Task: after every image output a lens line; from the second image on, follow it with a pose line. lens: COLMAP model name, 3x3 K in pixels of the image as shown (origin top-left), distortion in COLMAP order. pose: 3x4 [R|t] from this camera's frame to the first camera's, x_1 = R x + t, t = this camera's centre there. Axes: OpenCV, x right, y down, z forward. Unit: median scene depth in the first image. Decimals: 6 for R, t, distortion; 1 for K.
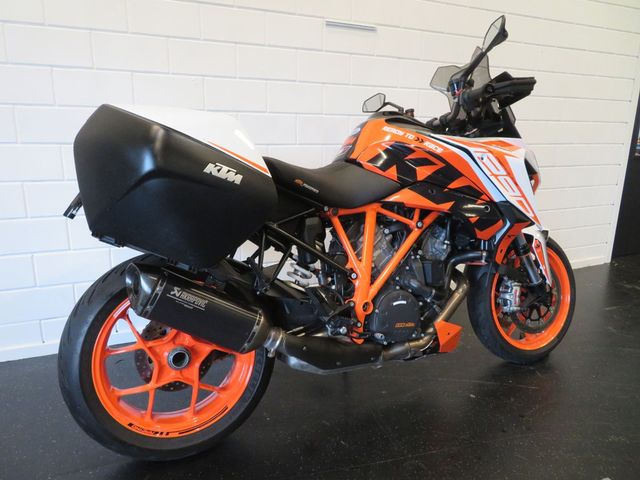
lens RADIAL K [[449.2, 0, 321.3], [0, 449.2, 237.4], [0, 0, 1]] dist [0.008274, 0.001061]
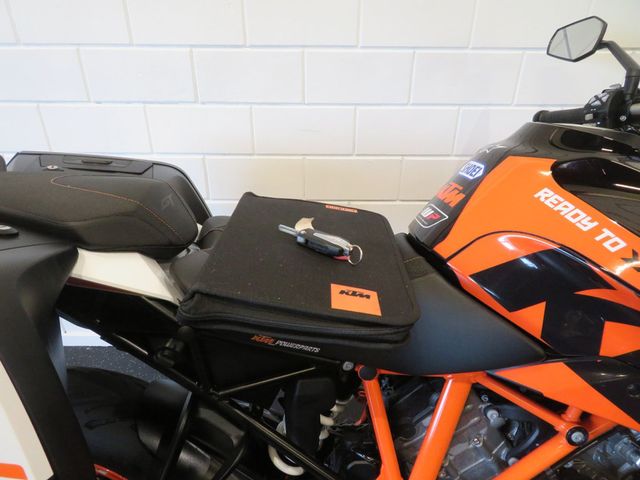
lens RADIAL K [[449.2, 0, 319.4], [0, 449.2, 243.5], [0, 0, 1]] dist [0.008274, 0.001061]
pose [[0.914723, 0.208145, -0.346348, 0.111992], [-0.094105, 0.943290, 0.318353, -0.310623], [0.392970, -0.258612, 0.882436, 0.603821]]
